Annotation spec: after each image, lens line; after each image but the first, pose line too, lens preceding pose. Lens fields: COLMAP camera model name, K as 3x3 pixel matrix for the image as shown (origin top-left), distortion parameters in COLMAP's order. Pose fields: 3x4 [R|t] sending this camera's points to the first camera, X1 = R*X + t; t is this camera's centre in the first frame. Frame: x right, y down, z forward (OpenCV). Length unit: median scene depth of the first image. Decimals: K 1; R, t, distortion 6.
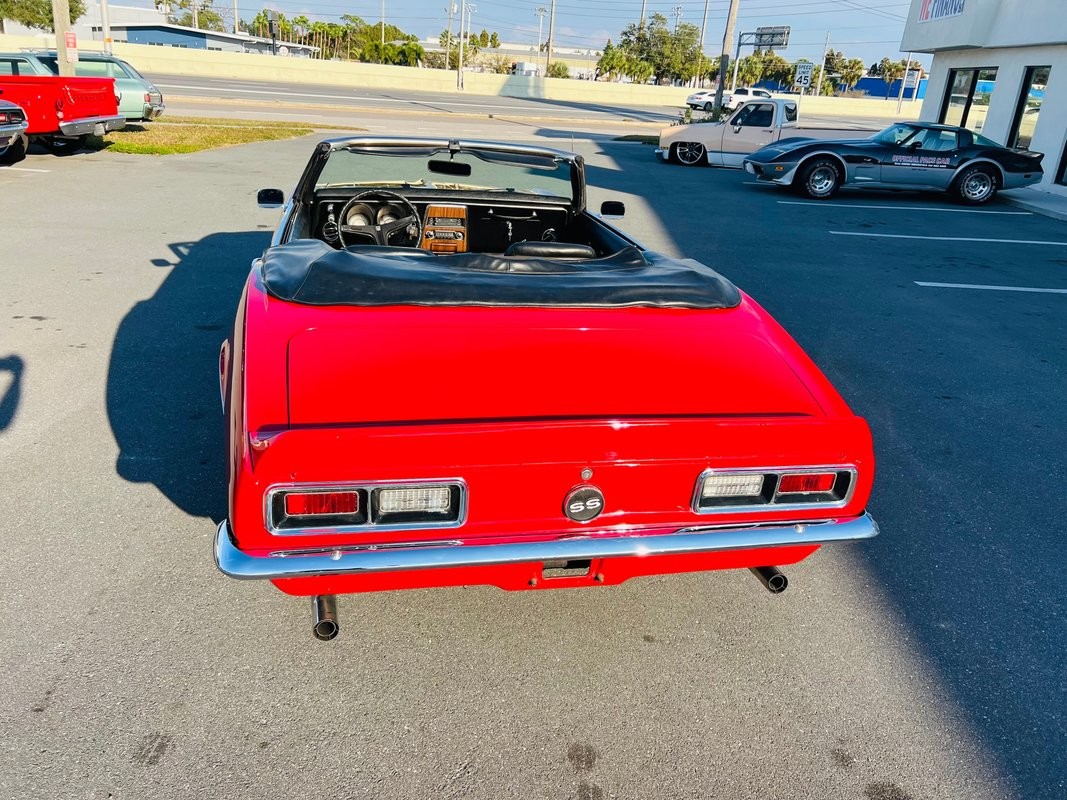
lens RADIAL K [[803.1, 0, 528.5], [0, 803.1, 397.1], [0, 0, 1]] dist [0.048588, -0.058099]
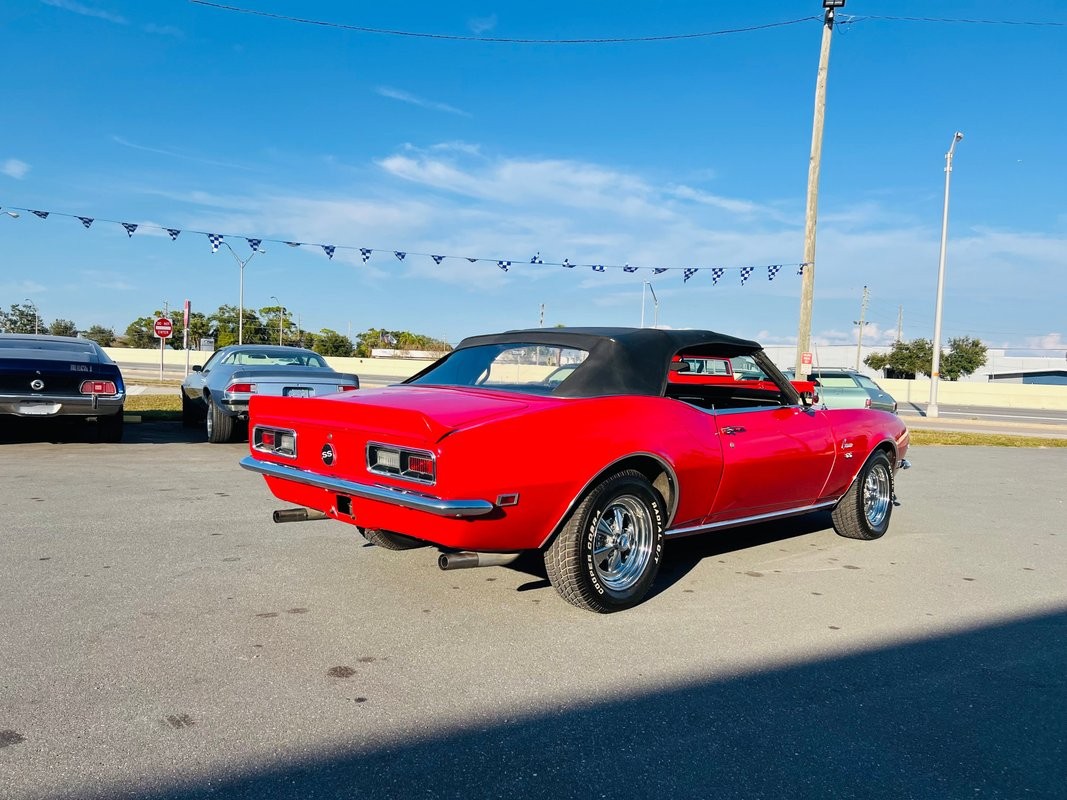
lens RADIAL K [[802.4, 0, 537.3], [0, 802.4, 391.1], [0, 0, 1]] dist [0.047491, -0.059922]
pose [[0.546636, -0.032483, -0.836740, 0.767127], [-0.309003, 0.920899, -0.237619, 0.119855], [0.778271, 0.388446, 0.493359, 0.172216]]
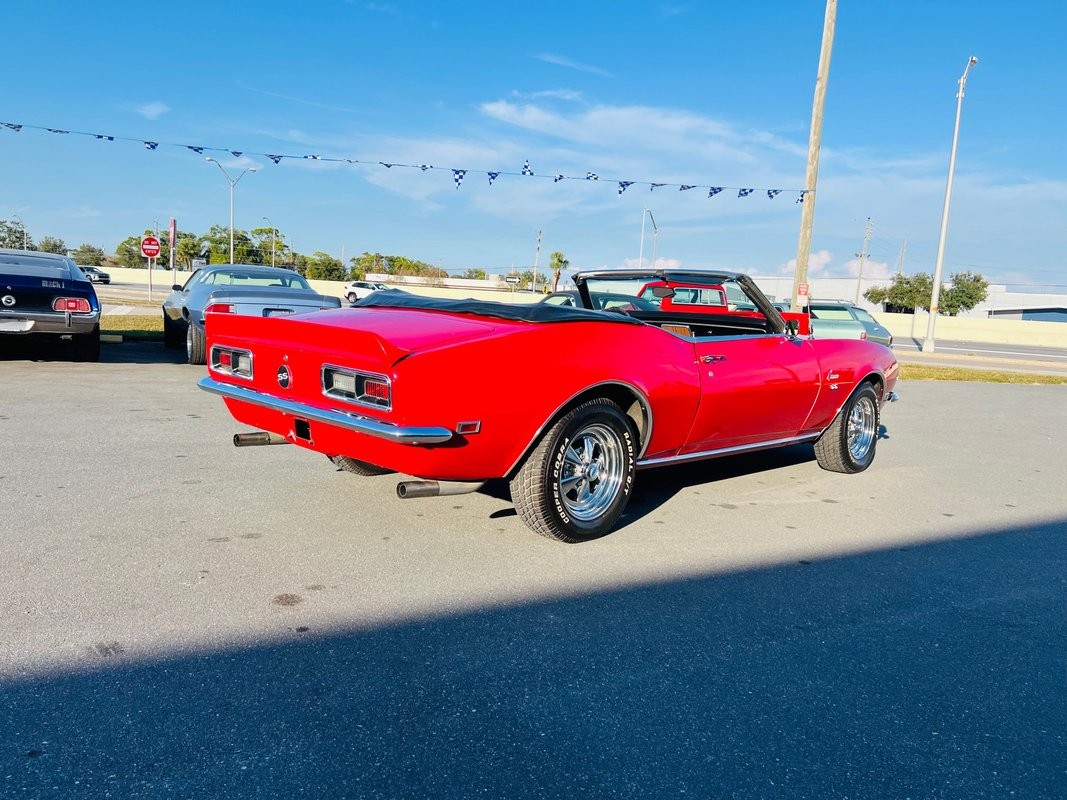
lens RADIAL K [[804.0, 0, 532.9], [0, 804.0, 394.0], [0, 0, 1]] dist [0.049044, -0.061221]
pose [[0.546969, 0.054386, -0.835384, 0.752177], [-0.325425, 0.933219, -0.152317, 0.107725], [0.771313, 0.355167, 0.528141, 0.212001]]
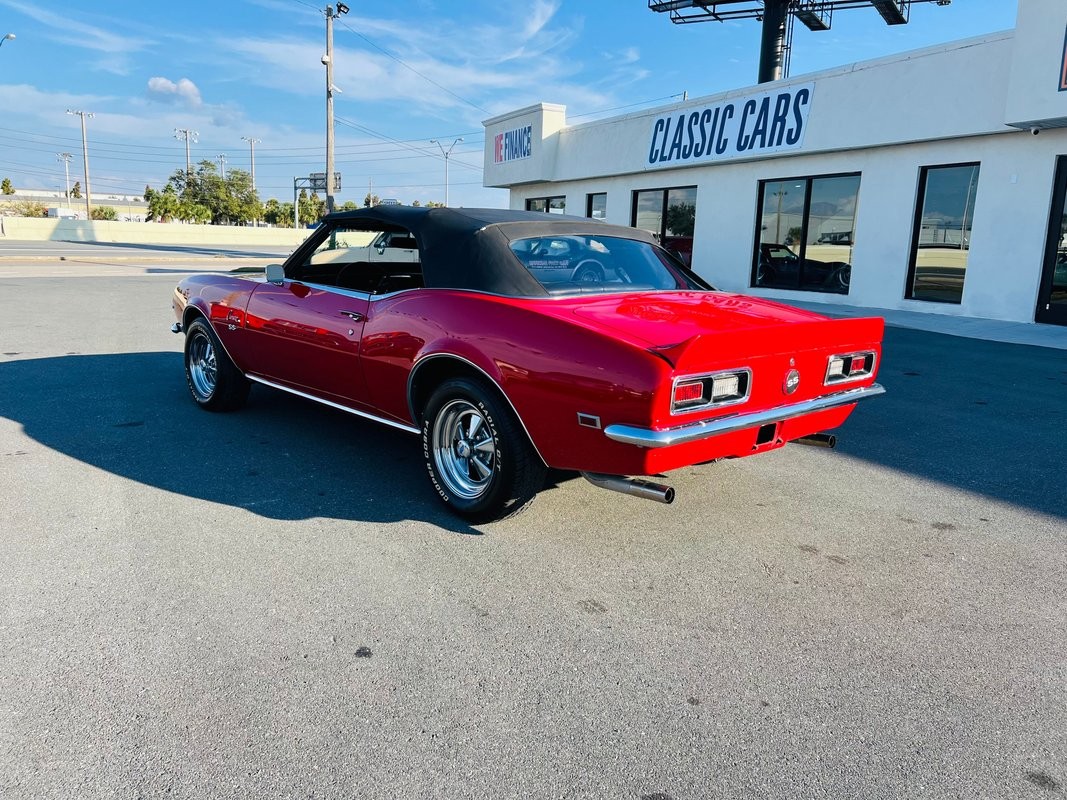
lens RADIAL K [[799.6, 0, 533.5], [0, 799.6, 381.6], [0, 0, 1]] dist [0.051093, -0.056645]
pose [[0.863065, -0.126963, 0.488876, -0.488986], [0.210988, 0.970025, -0.120561, 0.091556], [-0.458916, 0.207199, 0.863982, -0.071662]]
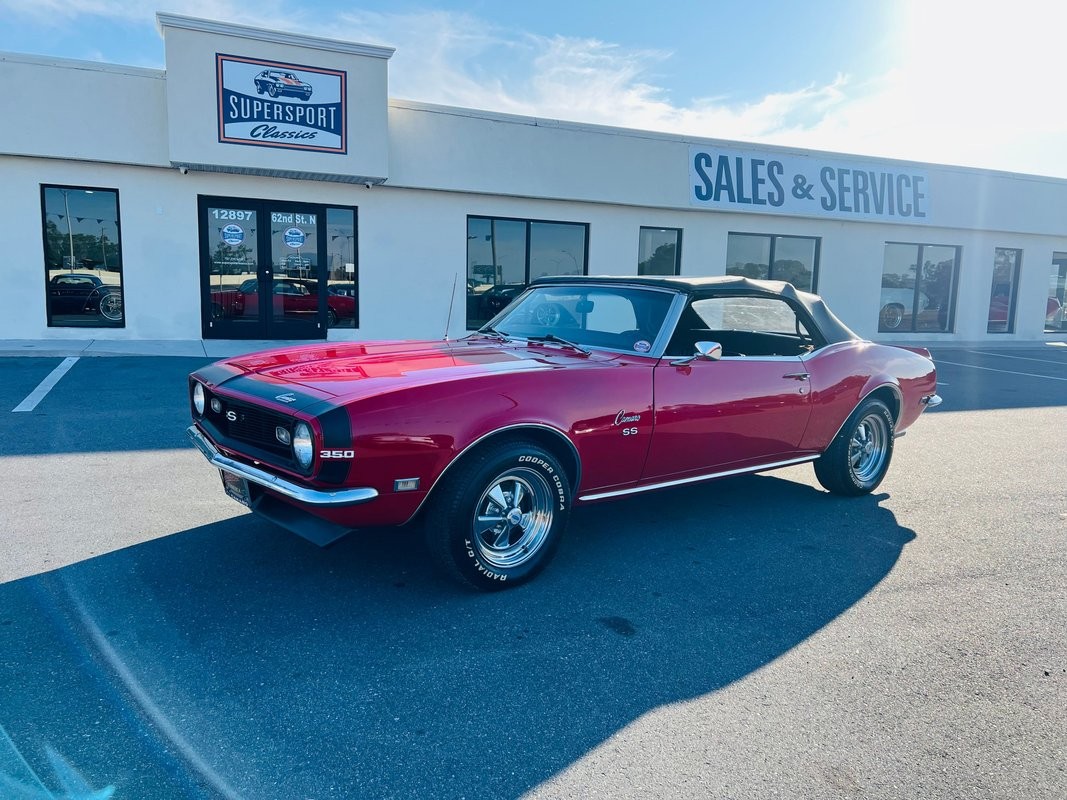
lens RADIAL K [[796.3, 0, 536.0], [0, 796.3, 394.1], [0, 0, 1]] dist [0.054486, -0.088030]
pose [[-0.424596, -0.198697, 0.883311, -0.953365], [0.271767, 0.902661, 0.333684, -0.500885], [-0.863632, 0.381736, -0.329267, 1.303522]]
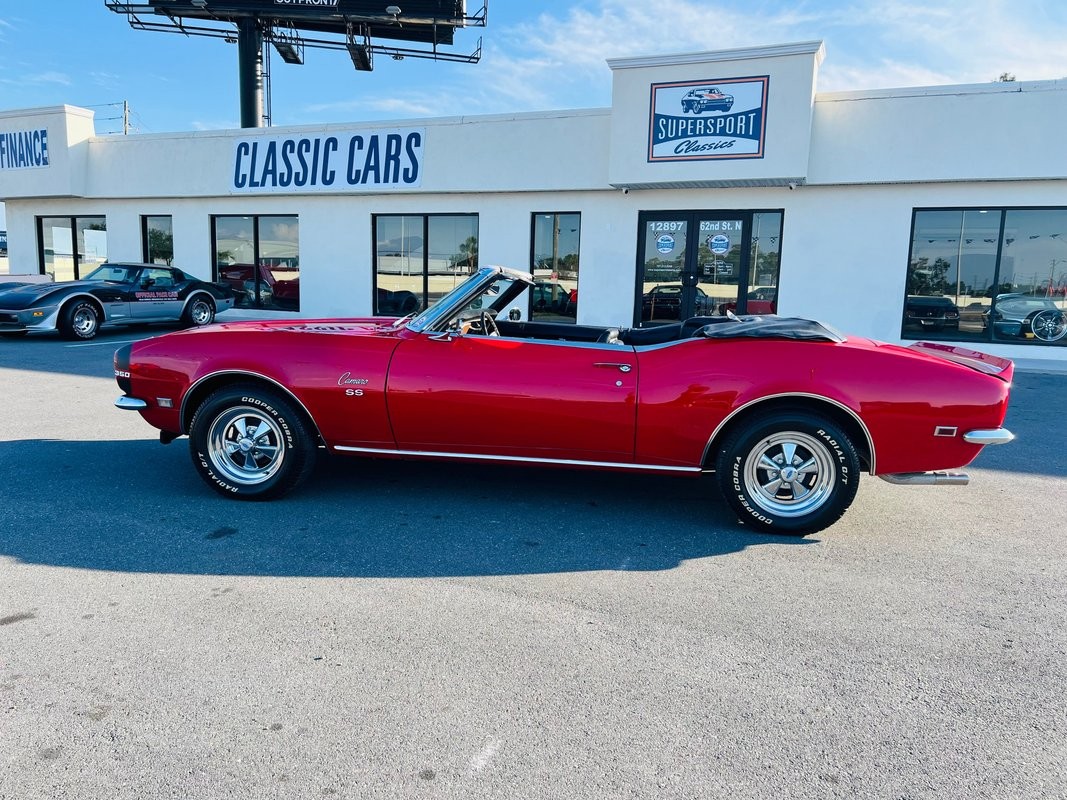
lens RADIAL K [[799.7, 0, 533.5], [0, 799.7, 400.0], [0, 0, 1]] dist [0.007858, 0.004605]
pose [[0.353901, -0.192723, 0.915212, -1.045628], [0.337926, 0.938784, 0.067015, -0.170252], [-0.872101, 0.285557, 0.397362, 0.470989]]
